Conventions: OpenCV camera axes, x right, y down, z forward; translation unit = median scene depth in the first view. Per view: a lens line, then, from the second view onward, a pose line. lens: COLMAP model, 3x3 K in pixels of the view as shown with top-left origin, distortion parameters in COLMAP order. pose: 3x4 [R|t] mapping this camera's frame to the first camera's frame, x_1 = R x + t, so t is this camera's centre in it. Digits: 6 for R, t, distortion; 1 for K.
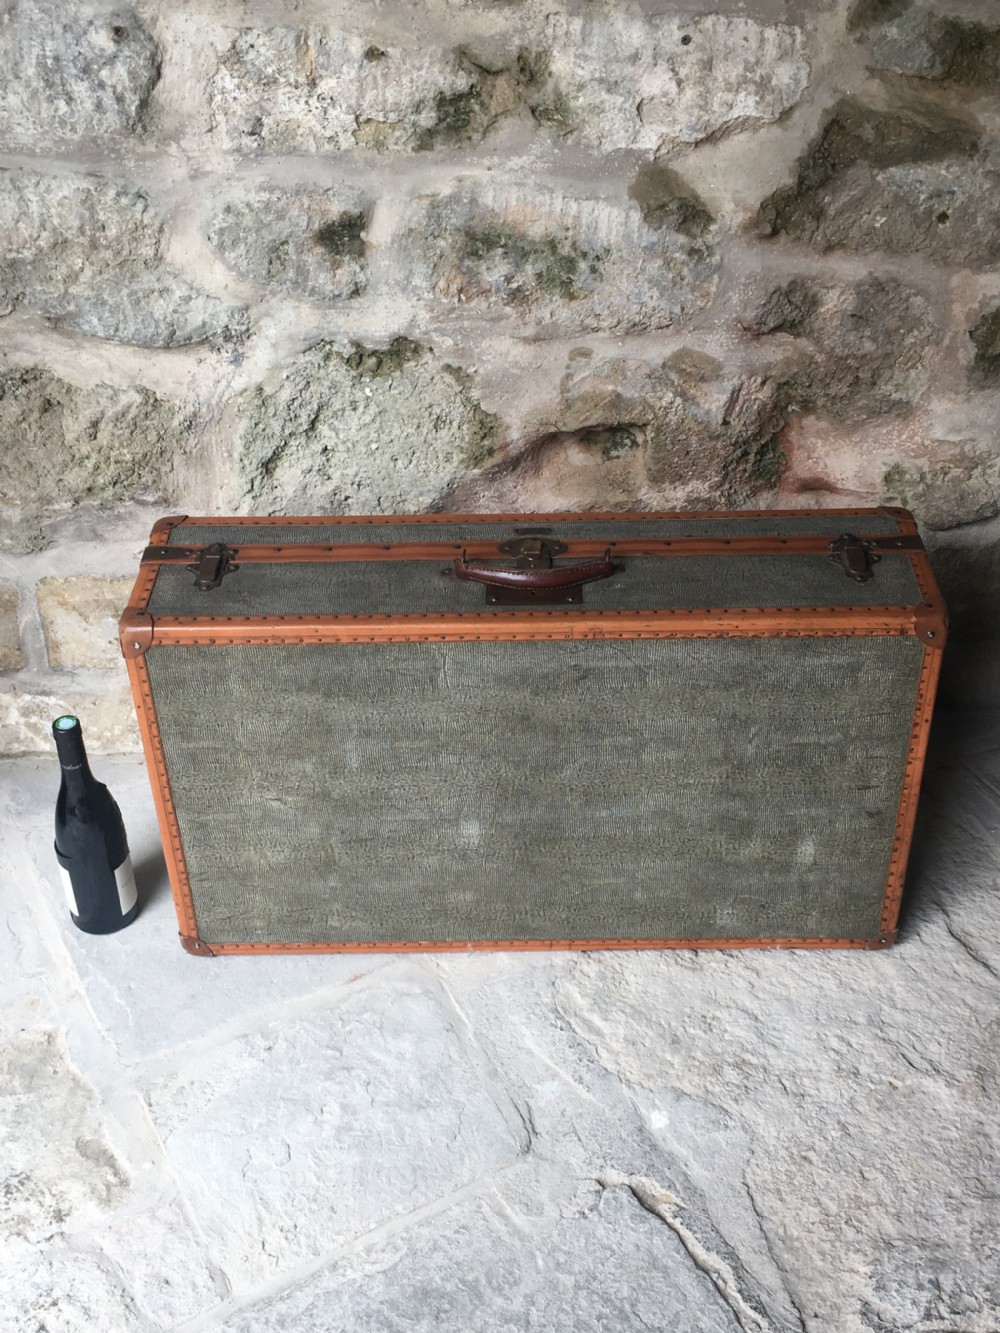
lens RADIAL K [[1619.6, 0, 510.0], [0, 1619.6, 669.9], [0, 0, 1]] dist [0.061114, 0.000000]
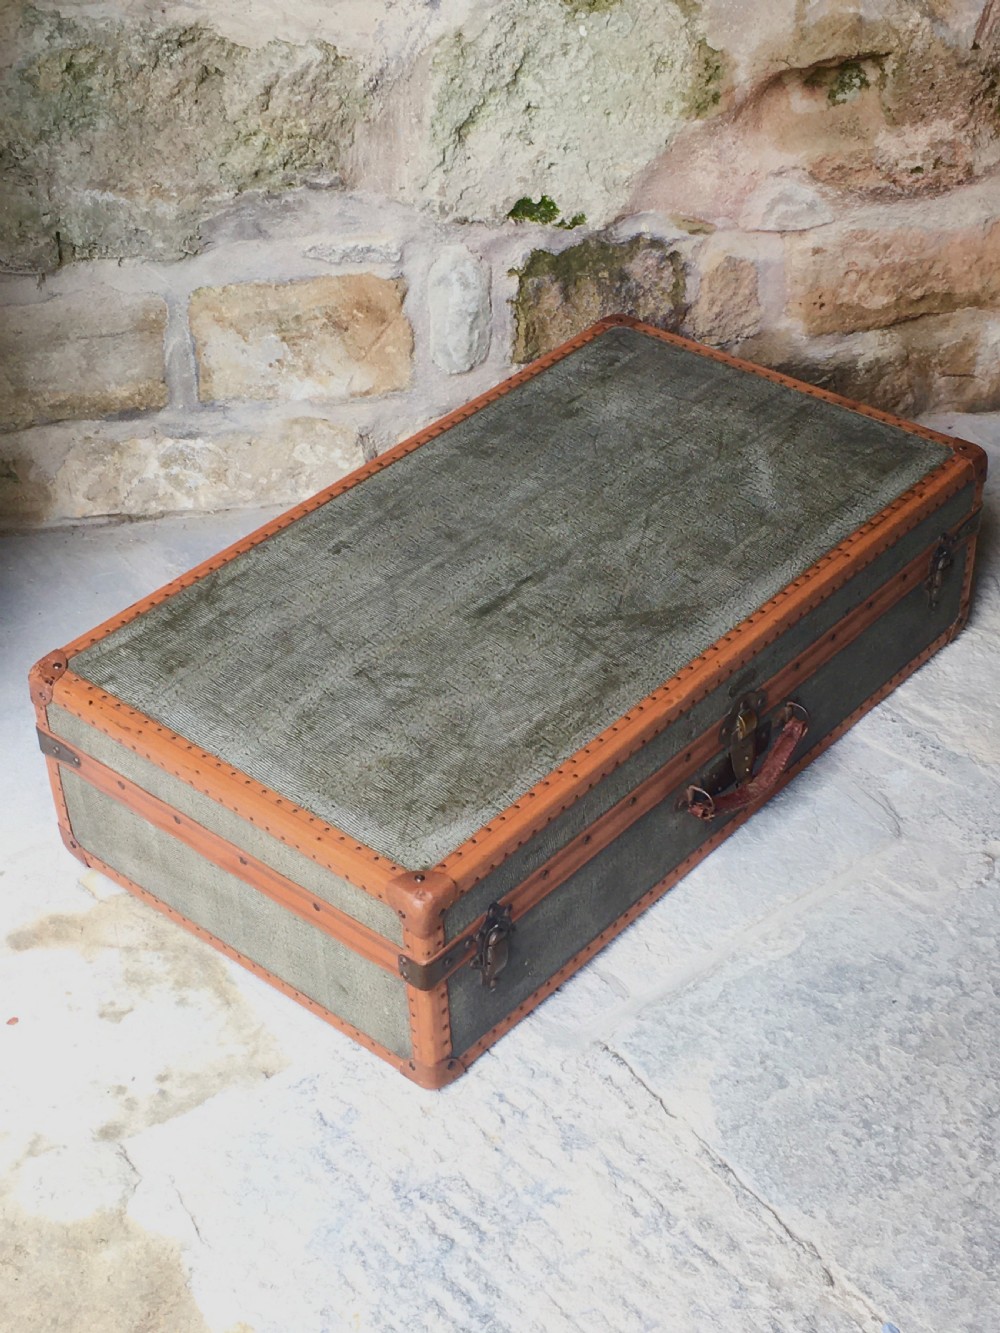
lens RADIAL K [[2115.0, 0, 510.4], [0, 2115.0, 672.0], [0, 0, 1]] dist [0.065246, 0.000000]
pose [[0.990741, -0.090698, 0.101026, -0.271440], [0.087145, 0.995430, 0.039049, 0.120523], [-0.104106, -0.029883, 0.994117, -0.129490]]
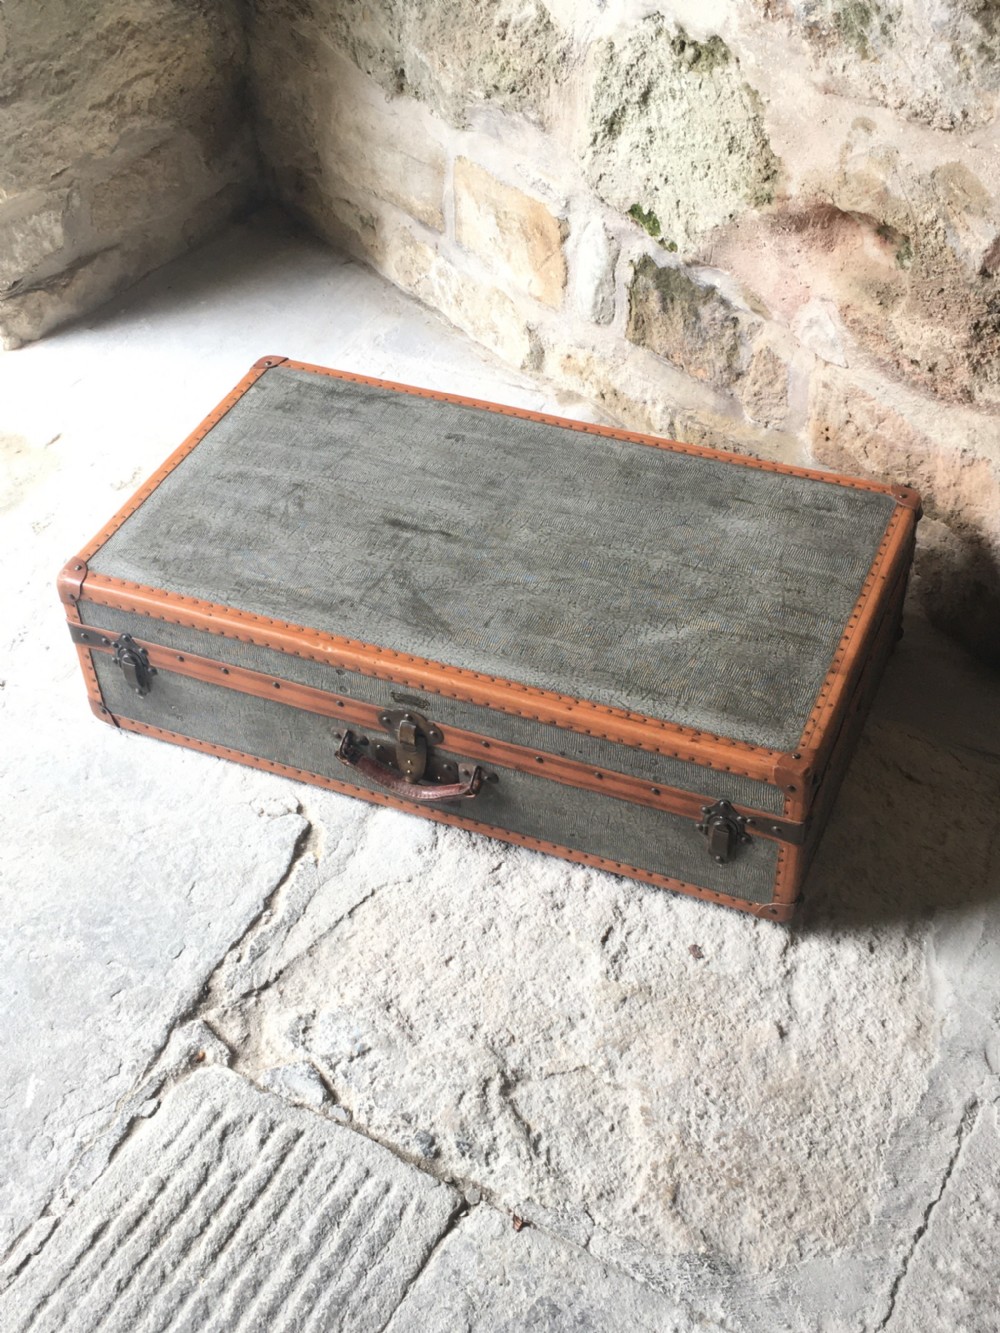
lens RADIAL K [[1700.7, 0, 501.6], [0, 1700.7, 672.5], [0, 0, 1]] dist [0.061286, 0.000000]
pose [[0.591731, 0.546868, -0.592275, 0.644759], [-0.446362, 0.834070, 0.324173, -0.162166], [0.671279, 0.072546, 0.737646, 0.203982]]
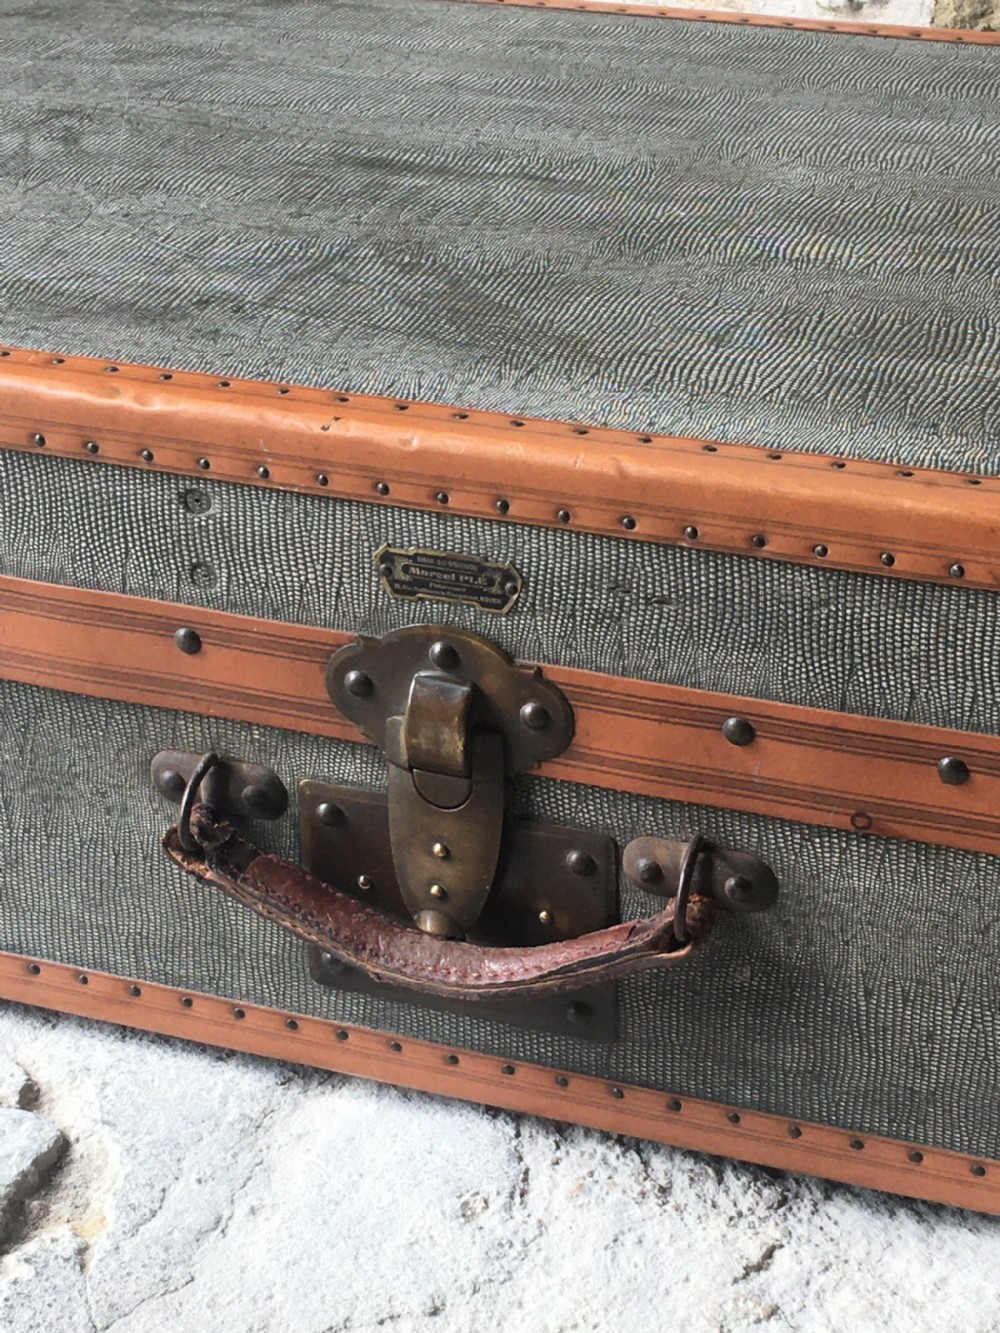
lens RADIAL K [[2759.3, 0, 501.4], [0, 2759.3, 670.3], [0, 0, 1]] dist [0.062114, 0.000000]
pose [[0.615590, 0.366846, -0.697476, 0.378424], [-0.450019, 0.890191, 0.071021, 0.140342], [0.646940, 0.270157, 0.713080, 0.559078]]
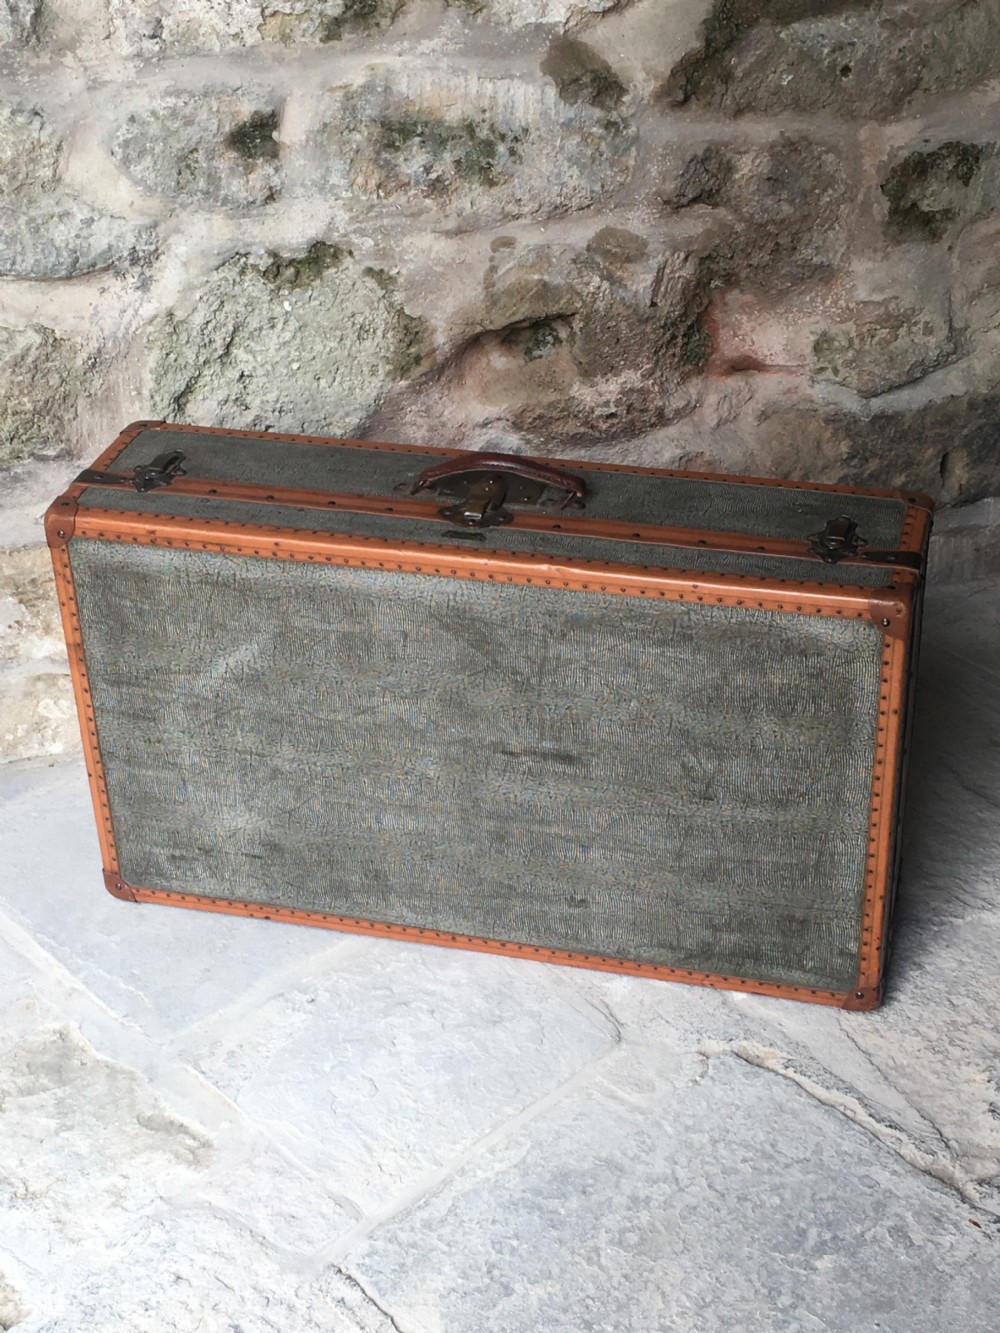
lens RADIAL K [[2115.0, 0, 514.9], [0, 2115.0, 668.1], [0, 0, 1]] dist [0.065246, 0.000000]
pose [[0.972143, -0.135617, 0.191171, -0.221588], [0.148457, 0.987418, -0.054460, 0.119083], [-0.181380, 0.081324, 0.980045, -0.195758]]
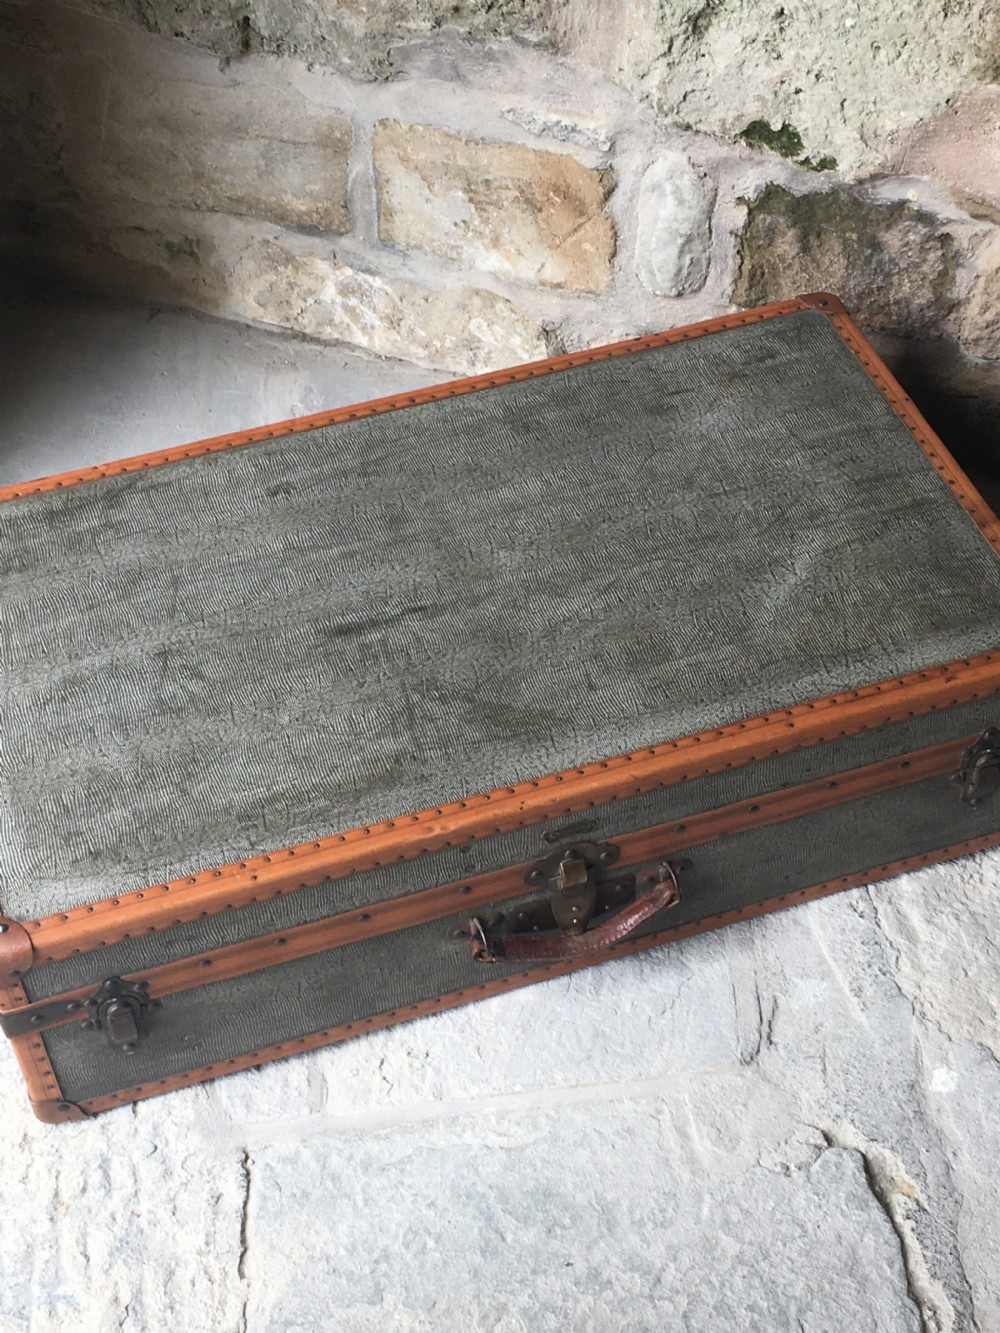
lens RADIAL K [[2115.0, 0, 506.8], [0, 2115.0, 674.0], [0, 0, 1]] dist [0.065246, 0.000000]
pose [[0.917566, 0.278055, -0.284181, 0.115163], [-0.211164, 0.946445, 0.244236, -0.069603], [0.336873, -0.164093, 0.927141, 0.089790]]
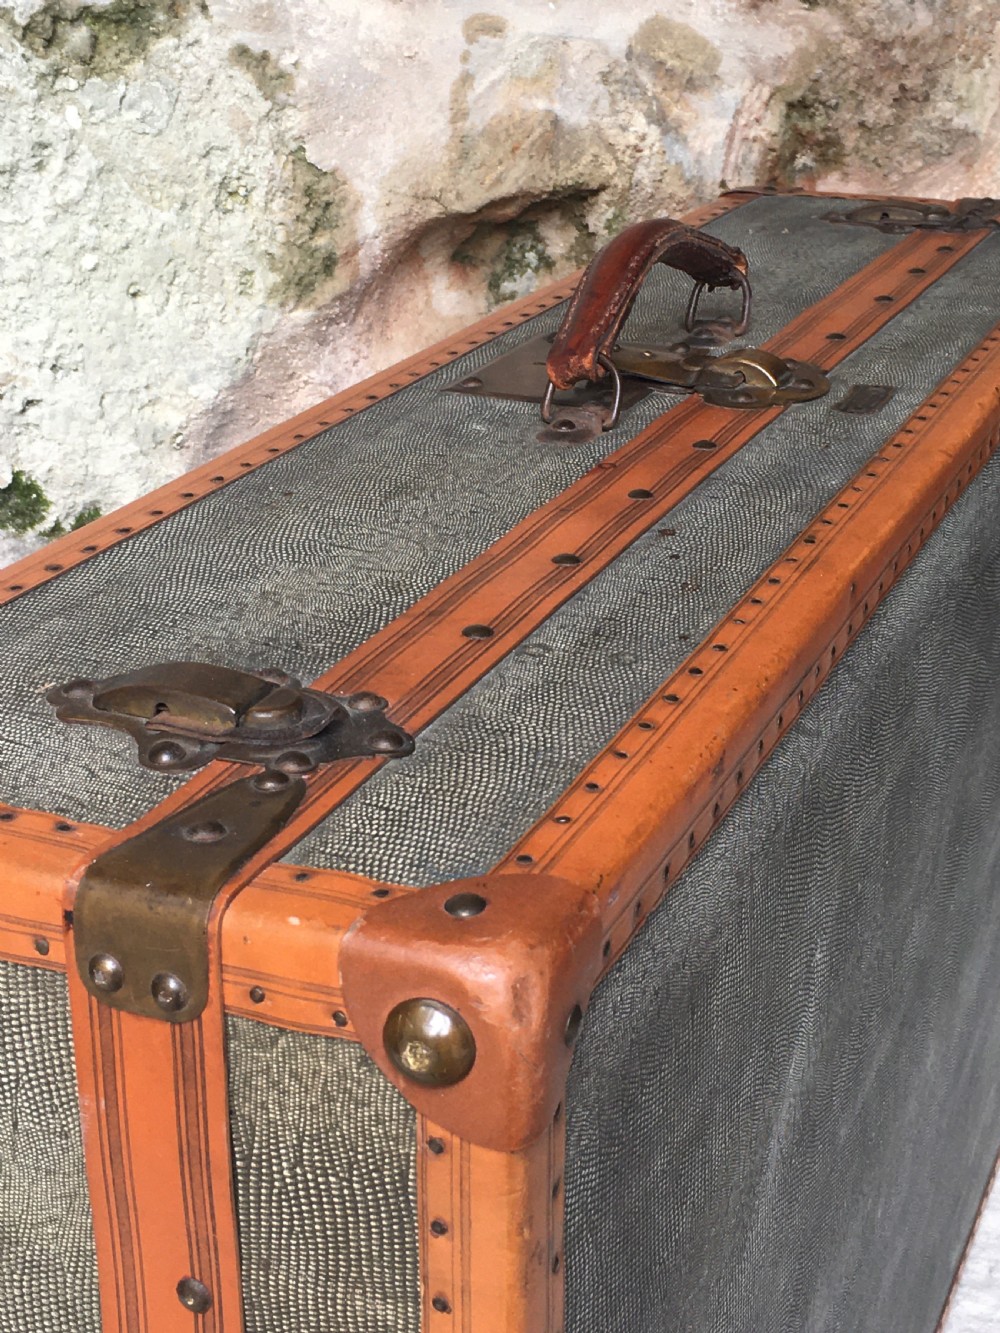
lens RADIAL K [[2115.0, 0, 510.1], [0, 2115.0, 671.6], [0, 0, 1]] dist [0.065246, 0.000000]
pose [[0.852600, -0.167485, 0.494997, -0.286815], [0.276696, 0.948252, -0.155745, 0.079479], [-0.443298, 0.269752, 0.854822, 0.525218]]
